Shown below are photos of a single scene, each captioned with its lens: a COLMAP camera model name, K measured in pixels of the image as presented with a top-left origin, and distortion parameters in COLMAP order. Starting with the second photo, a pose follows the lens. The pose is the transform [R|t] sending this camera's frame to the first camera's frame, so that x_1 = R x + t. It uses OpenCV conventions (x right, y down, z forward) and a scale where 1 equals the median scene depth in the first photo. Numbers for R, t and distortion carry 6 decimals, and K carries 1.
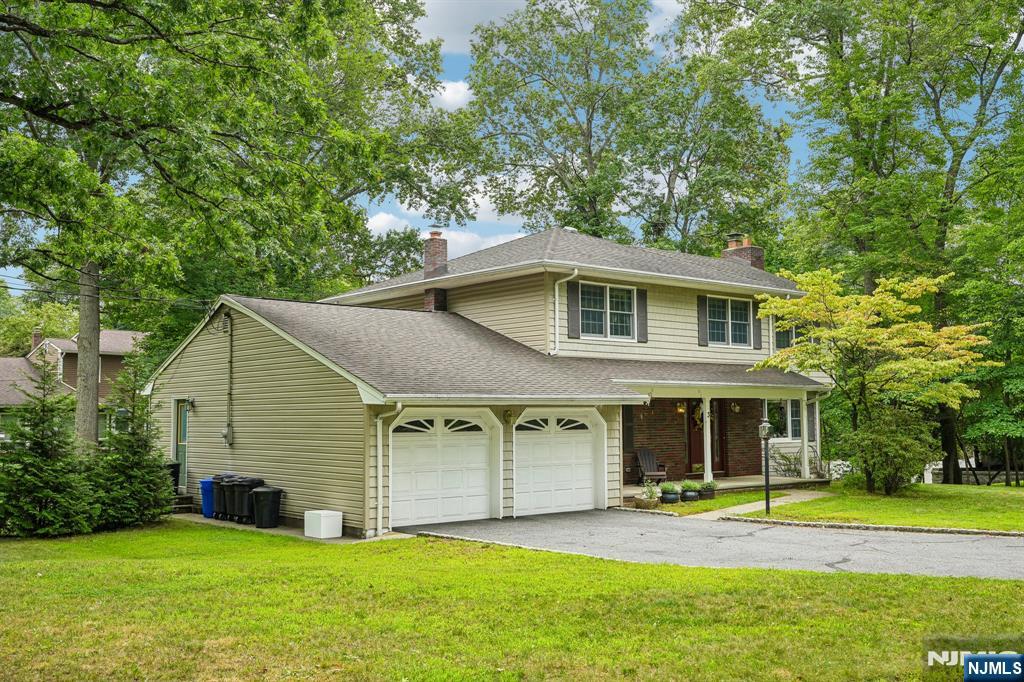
lens RADIAL K [[993.3, 0, 510.7], [0, 993.3, 340.2], [0, 0, 1]] dist [-0.001561, 0.000000]
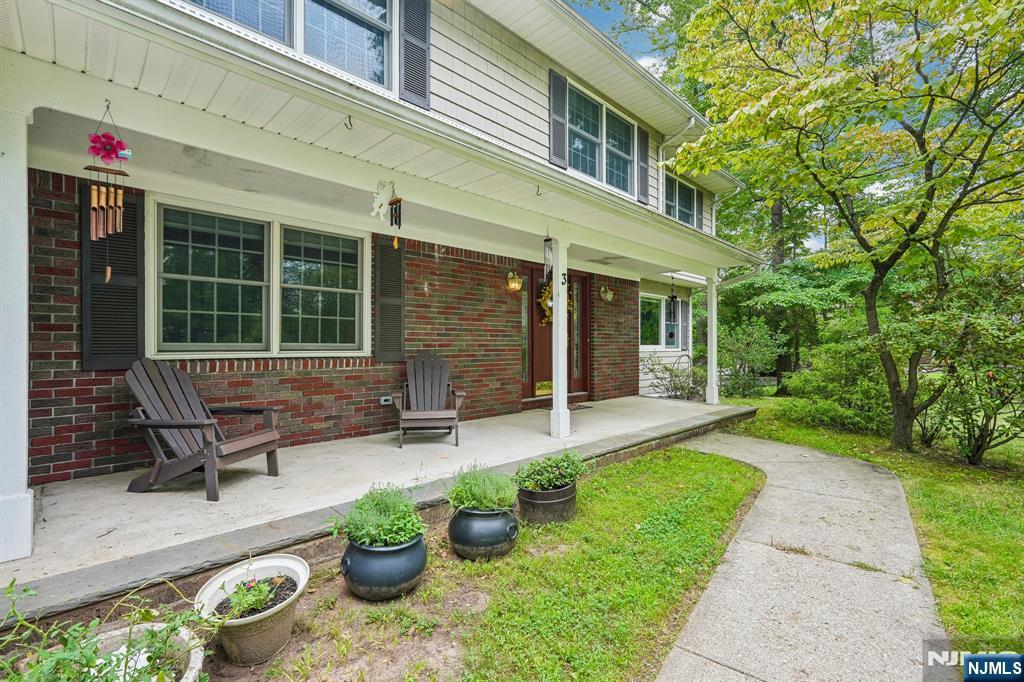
lens RADIAL K [[451.2, 0, 513.7], [0, 451.2, 343.6], [0, 0, 1]] dist [0.001158, 0.000028]
pose [[0.997259, 0.010592, 0.073233, 0.148757], [-0.015912, 0.997245, 0.072448, 0.081773], [-0.072264, -0.073414, 0.994680, 0.729013]]
